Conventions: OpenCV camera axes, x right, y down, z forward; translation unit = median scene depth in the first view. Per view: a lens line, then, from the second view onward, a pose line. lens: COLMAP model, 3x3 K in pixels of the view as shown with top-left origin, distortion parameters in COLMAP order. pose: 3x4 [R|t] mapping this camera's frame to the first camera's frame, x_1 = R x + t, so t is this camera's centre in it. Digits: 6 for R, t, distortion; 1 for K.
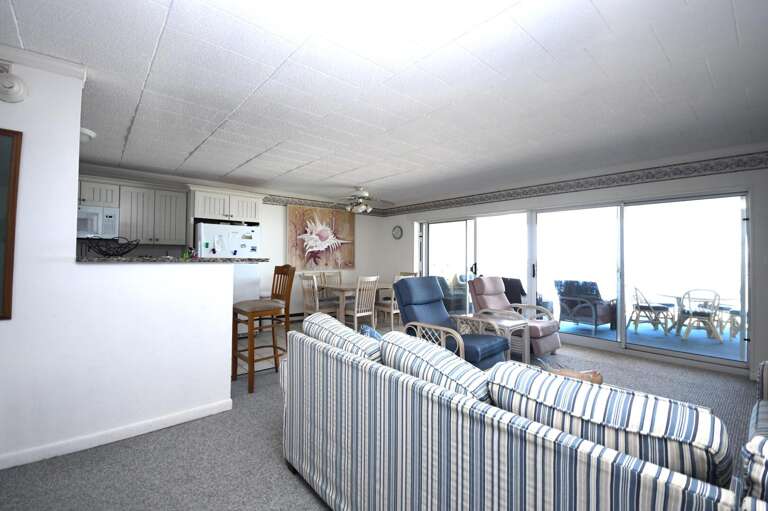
lens RADIAL K [[334.0, 0, 383.7], [0, 334.0, 253.7], [0, 0, 1]] dist [0.000158, -0.007008]
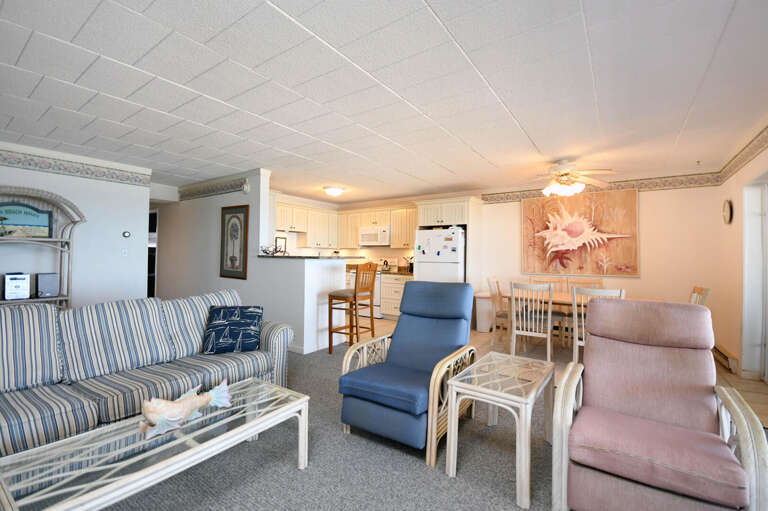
lens RADIAL K [[334.0, 0, 386.5], [0, 334.0, 251.9], [0, 0, 1]] dist [0.000158, -0.007008]
pose [[0.248316, -0.017107, -0.968528, 0.574438], [0.001421, 0.999849, -0.017296, 0.010795], [0.968678, 0.002918, 0.248303, 0.501113]]
